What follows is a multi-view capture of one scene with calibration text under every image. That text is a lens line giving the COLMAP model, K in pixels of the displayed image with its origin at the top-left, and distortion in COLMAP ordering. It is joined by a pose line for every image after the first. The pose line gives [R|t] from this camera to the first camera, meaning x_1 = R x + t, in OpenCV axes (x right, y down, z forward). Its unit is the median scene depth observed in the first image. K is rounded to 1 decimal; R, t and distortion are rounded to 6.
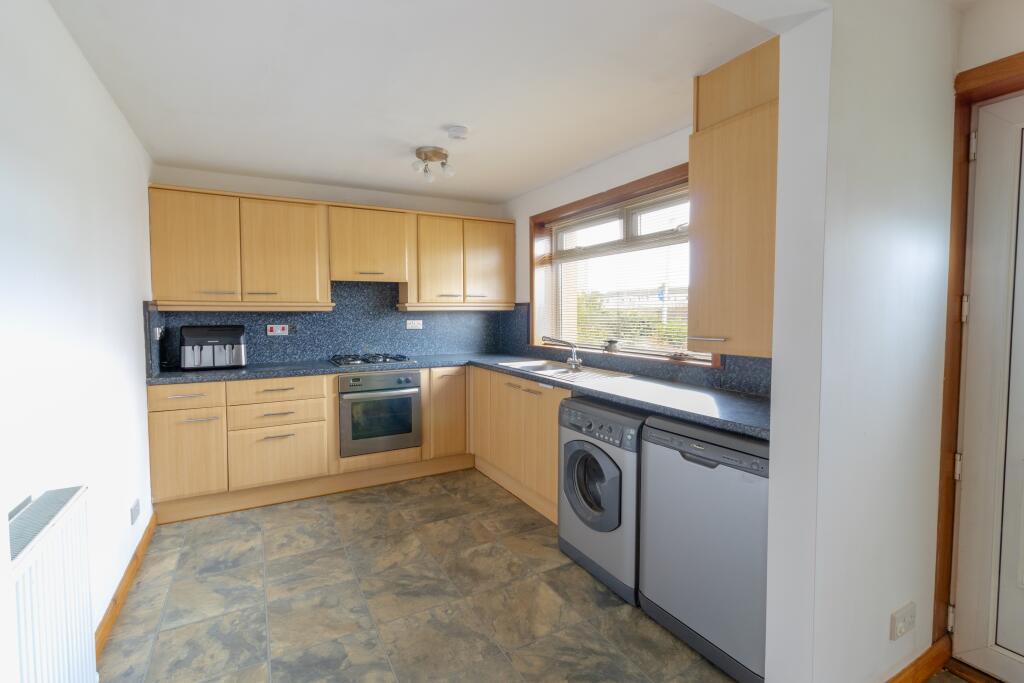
lens RADIAL K [[467.0, 0, 510.1], [0, 467.0, 338.0], [0, 0, 1]] dist [0.001042, 0.003302]
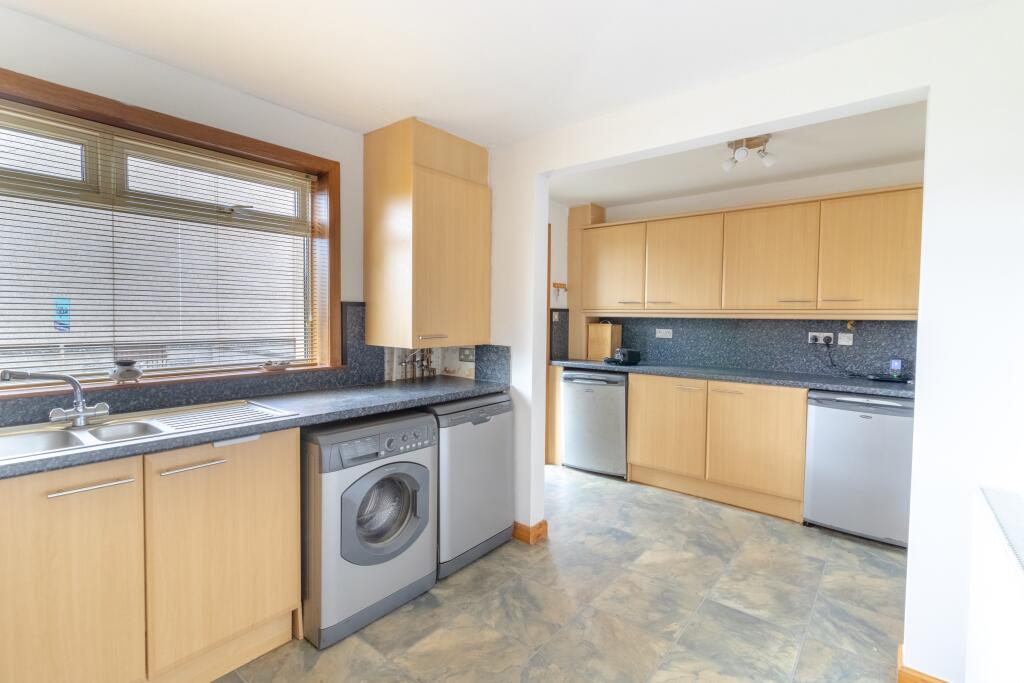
lens RADIAL K [[467.0, 0, 510.7], [0, 467.0, 337.9], [0, 0, 1]] dist [0.001042, 0.003302]
pose [[-0.370249, -0.047345, 0.927725, -0.734601], [0.040982, 0.996895, 0.067231, -0.063165], [-0.928028, 0.062913, -0.367159, 1.124166]]
